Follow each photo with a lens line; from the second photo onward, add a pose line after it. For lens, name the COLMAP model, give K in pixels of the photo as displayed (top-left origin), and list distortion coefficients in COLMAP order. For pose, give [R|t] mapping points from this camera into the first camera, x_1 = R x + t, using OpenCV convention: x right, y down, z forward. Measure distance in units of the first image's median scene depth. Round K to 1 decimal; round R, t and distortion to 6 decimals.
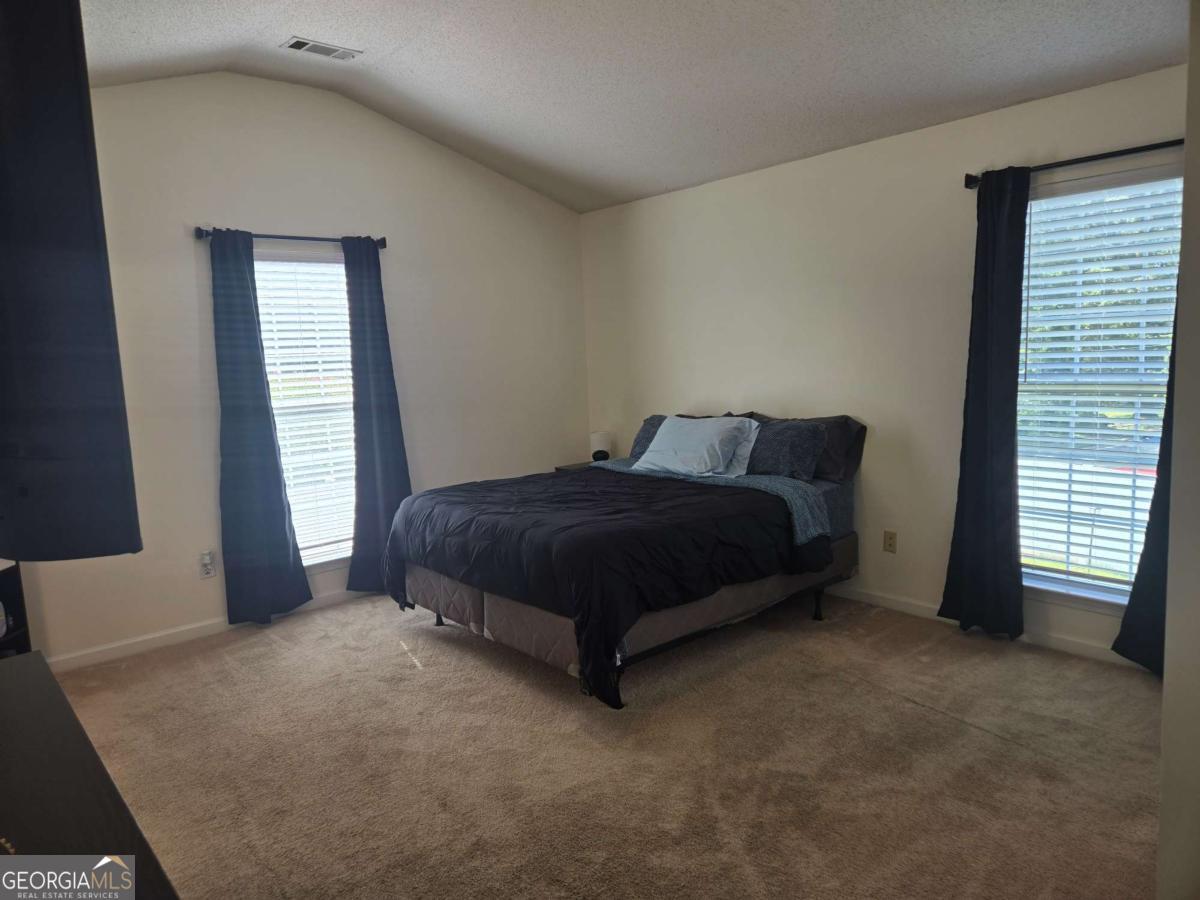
lens RADIAL K [[775.5, 0, 567.8], [0, 775.5, 455.8], [0, 0, 1]] dist [0.026171, -0.003752]
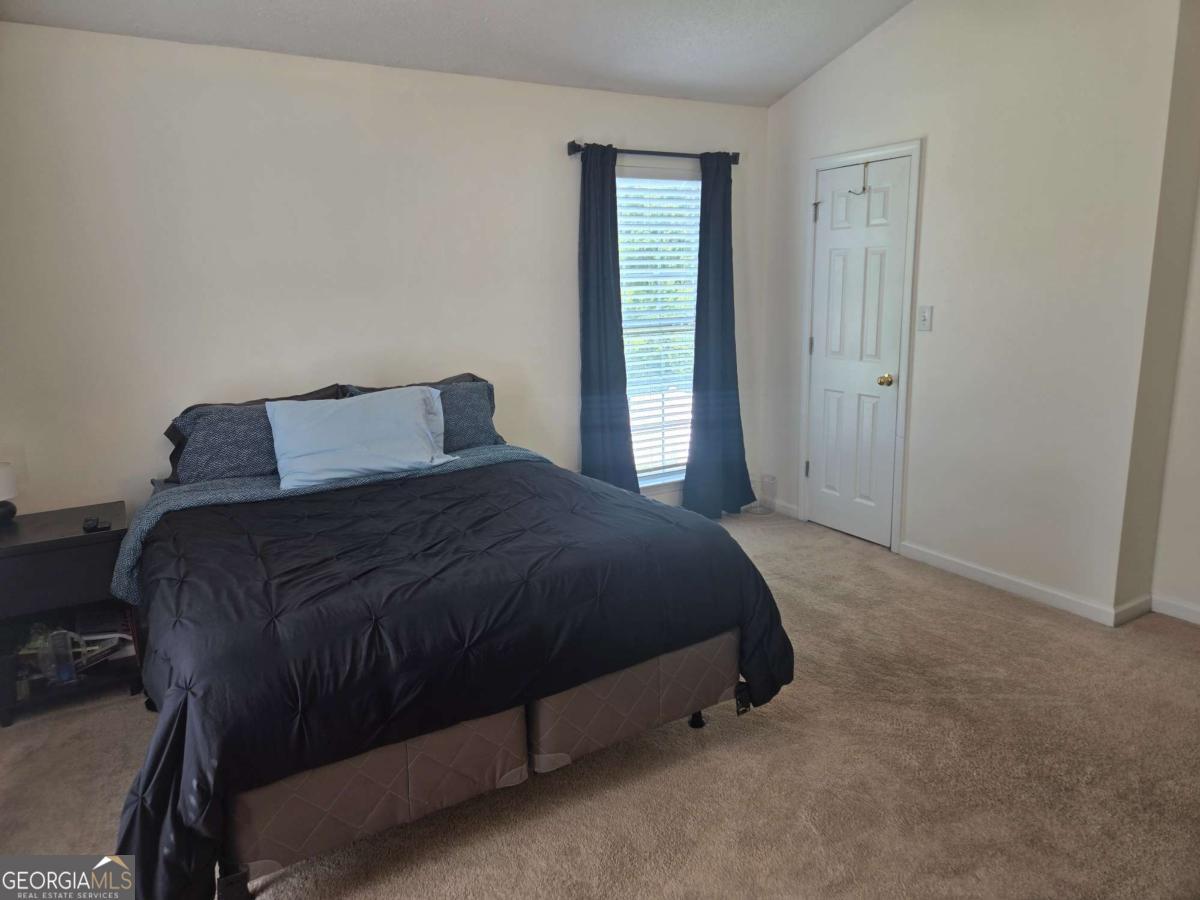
lens RADIAL K [[775.5, 0, 567.8], [0, 775.5, 455.8], [0, 0, 1]] dist [0.026171, -0.003752]
pose [[0.196202, -0.181177, 0.963680, -0.676352], [0.155716, 0.976068, 0.151802, -0.098689], [-0.968120, 0.120277, 0.219719, 0.867569]]
